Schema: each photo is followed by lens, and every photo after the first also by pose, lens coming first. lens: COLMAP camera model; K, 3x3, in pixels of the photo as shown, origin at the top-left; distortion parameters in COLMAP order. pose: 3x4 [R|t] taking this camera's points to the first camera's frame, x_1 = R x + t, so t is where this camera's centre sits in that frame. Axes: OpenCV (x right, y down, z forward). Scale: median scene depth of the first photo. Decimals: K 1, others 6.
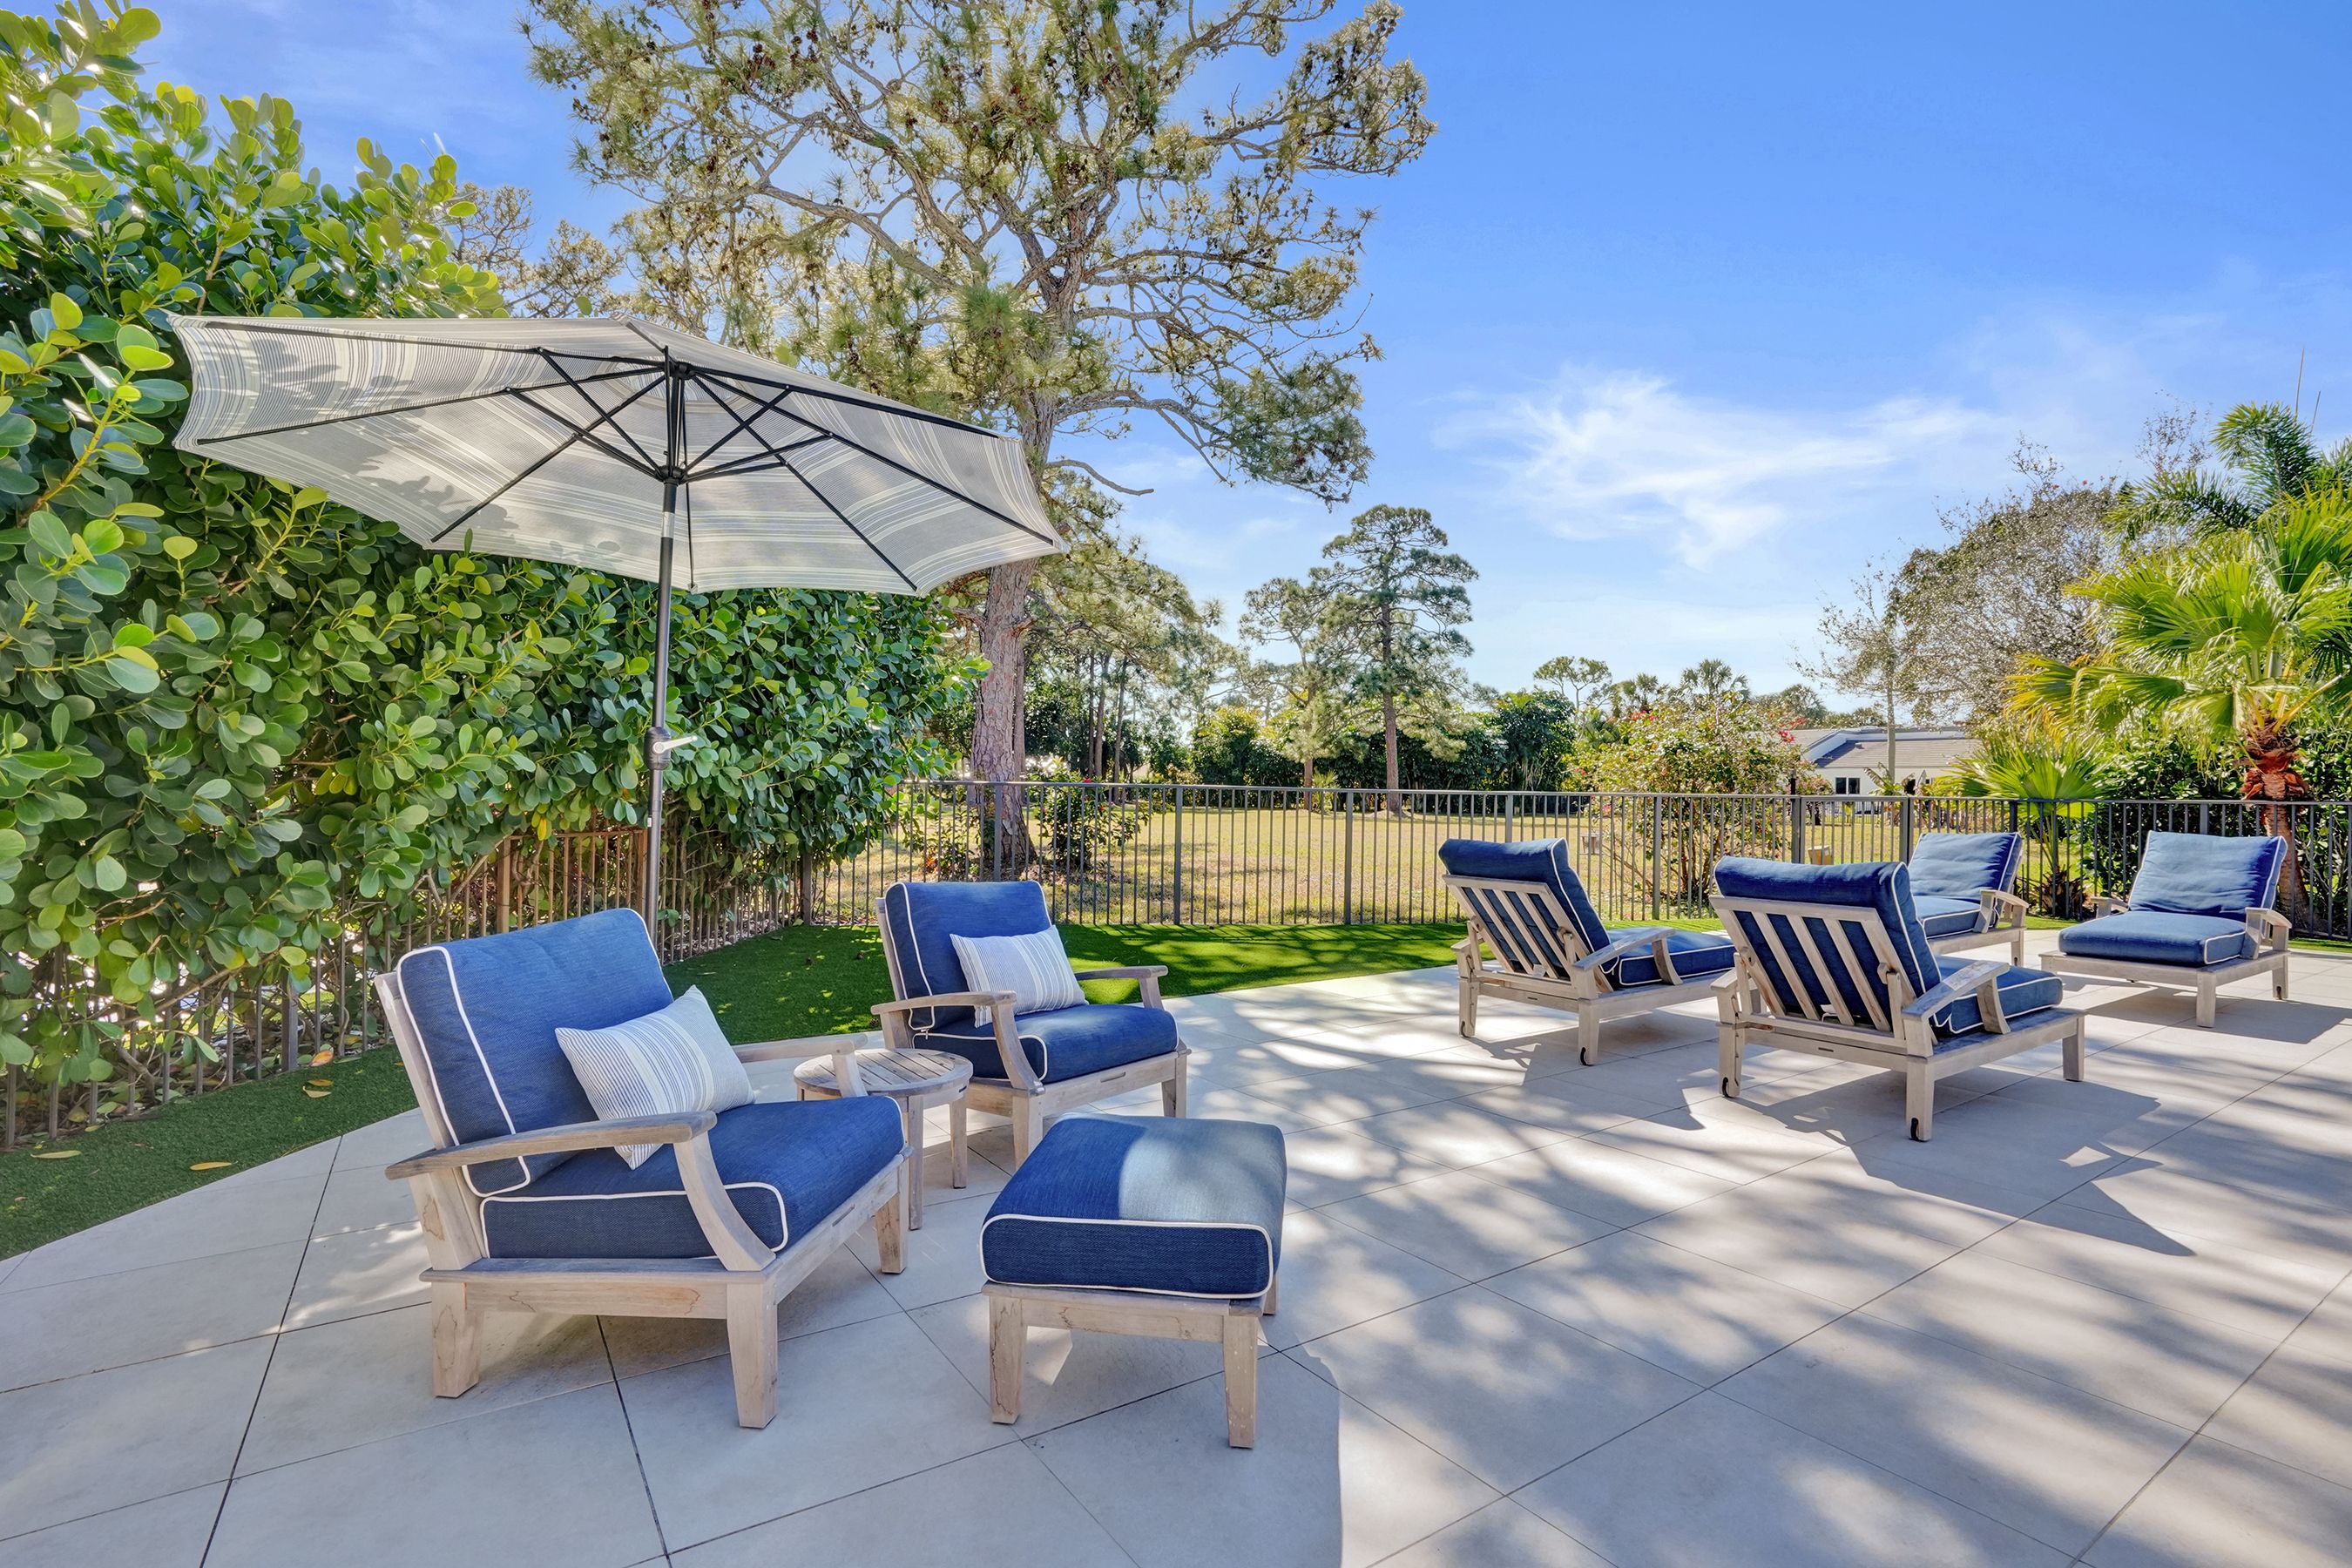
lens RADIAL K [[1133.7, 0, 1181.1], [0, 1133.7, 801.1], [0, 0, 1]] dist [-0.056462, 0.022255]
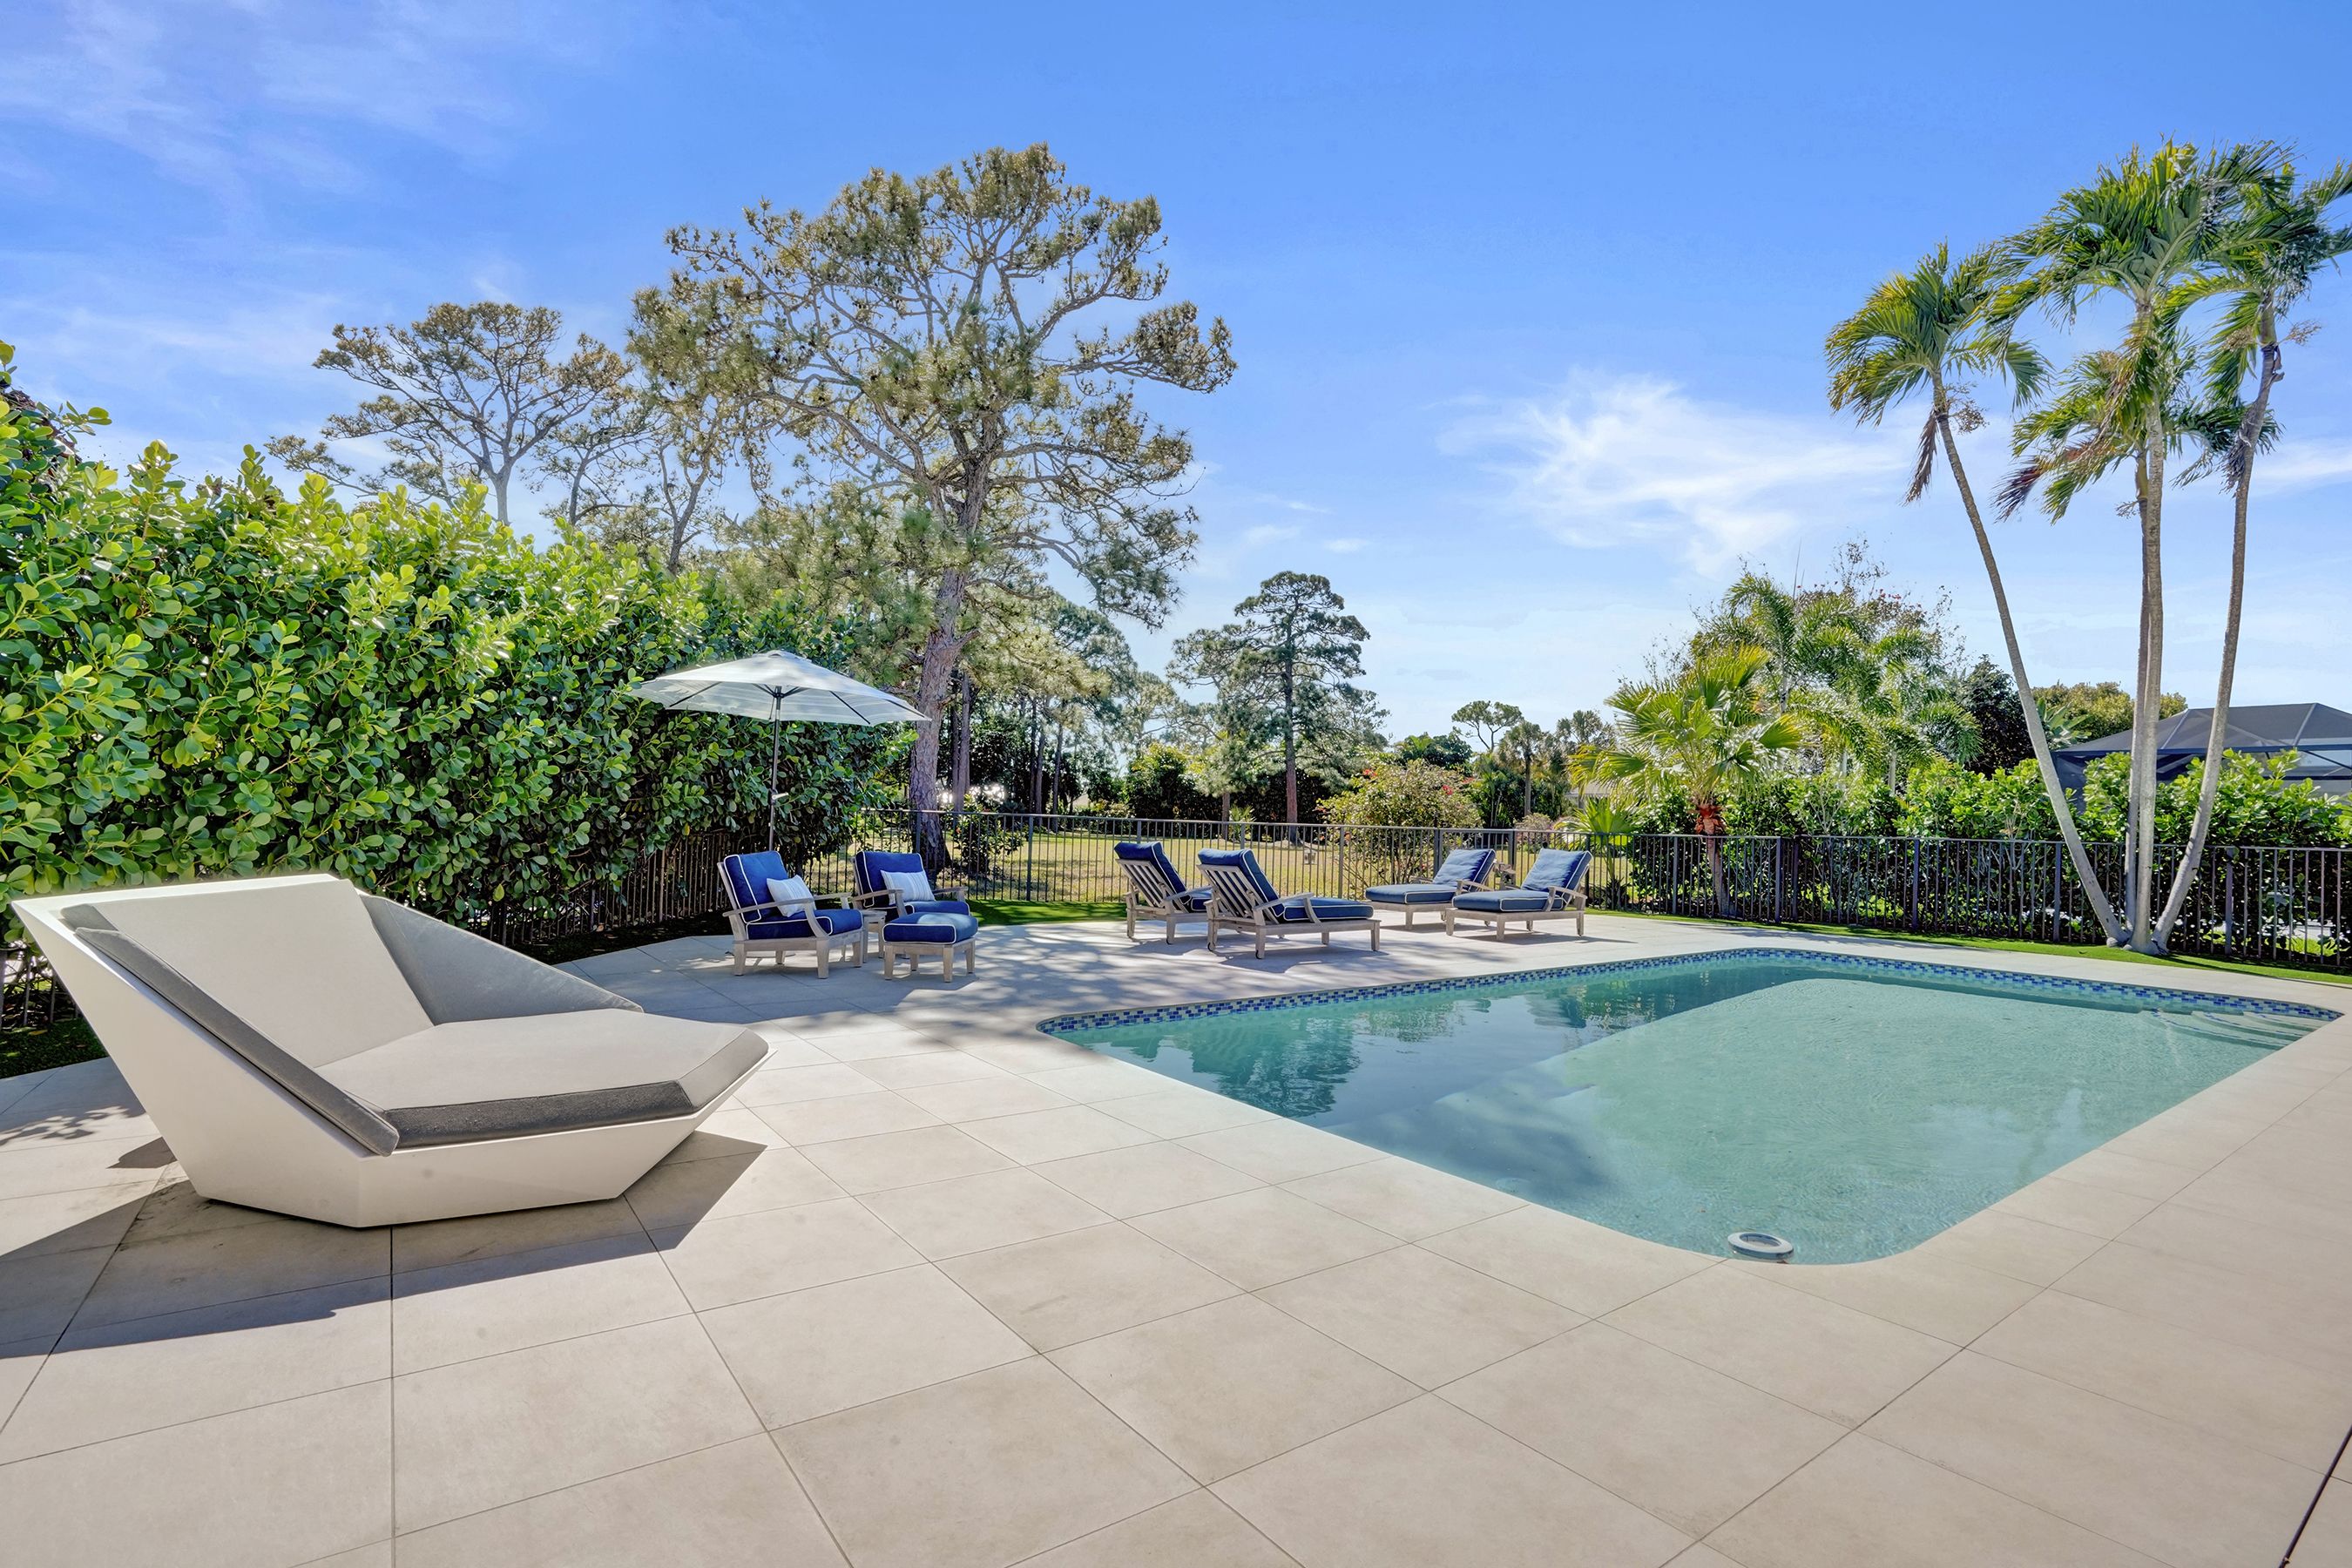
lens RADIAL K [[1133.7, 0, 1181.1], [0, 1133.7, 801.1], [0, 0, 1]] dist [-0.056462, 0.022255]
pose [[0.998990, 0.018649, 0.040886, 0.029283], [-0.017558, 0.999484, -0.026894, 0.001300], [-0.041366, 0.026149, 0.998802, -0.126104]]
